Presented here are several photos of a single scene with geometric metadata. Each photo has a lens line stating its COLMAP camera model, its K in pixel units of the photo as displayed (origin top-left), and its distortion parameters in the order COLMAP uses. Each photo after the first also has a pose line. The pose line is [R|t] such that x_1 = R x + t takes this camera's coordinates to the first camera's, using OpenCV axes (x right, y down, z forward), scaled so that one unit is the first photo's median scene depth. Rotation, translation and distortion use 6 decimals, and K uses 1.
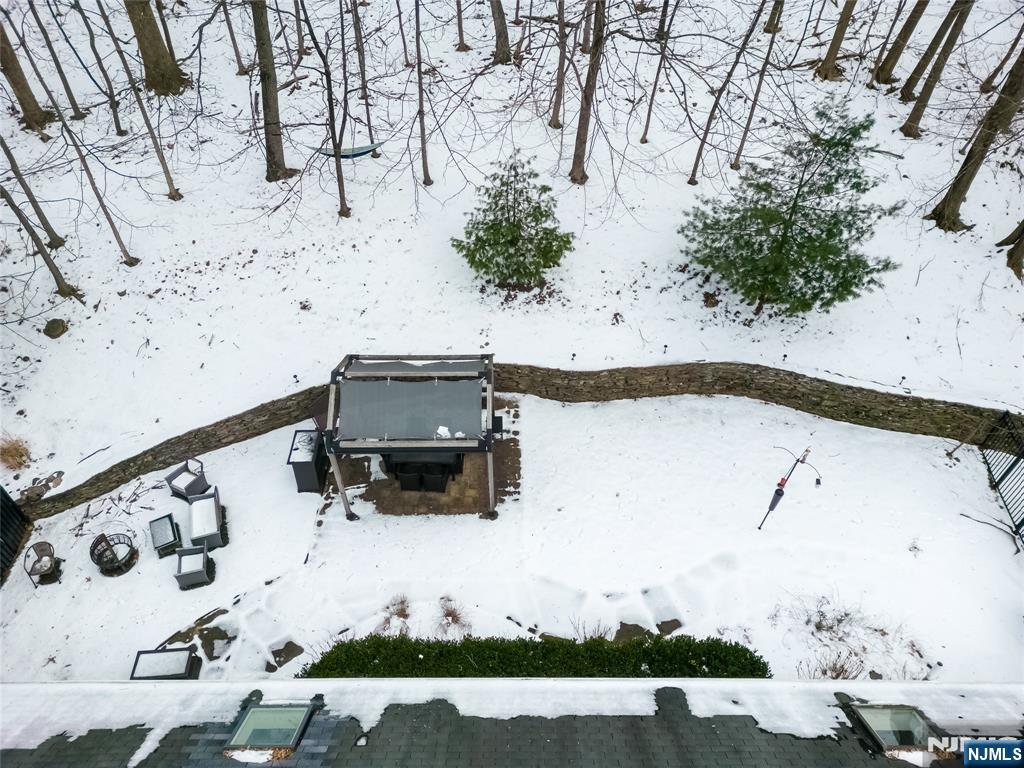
lens RADIAL K [[725.1, 0, 518.9], [0, 725.1, 385.5], [0, 0, 1]] dist [0.016189, -0.012149]
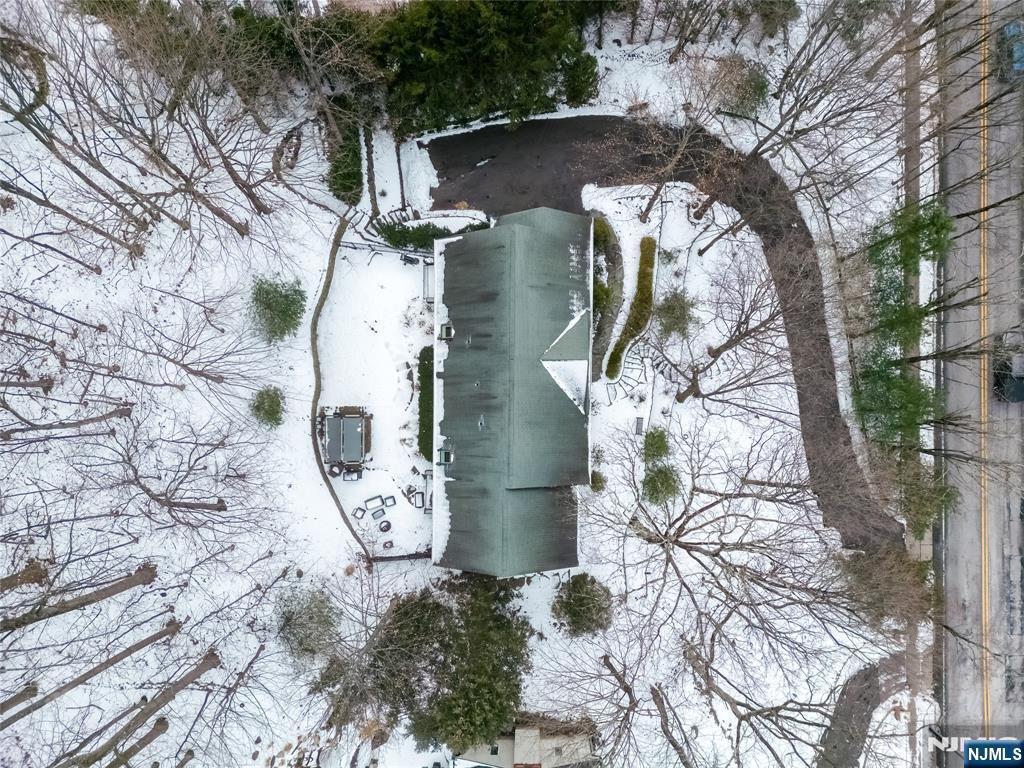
lens RADIAL K [[725.1, 0, 512.5], [0, 725.1, 385.1], [0, 0, 1]] dist [0.016189, -0.012149]
pose [[0.011716, -0.999378, 0.033253, -0.002145], [0.740296, 0.031024, 0.671565, -1.686904], [-0.672179, 0.016749, 0.740199, -1.987276]]
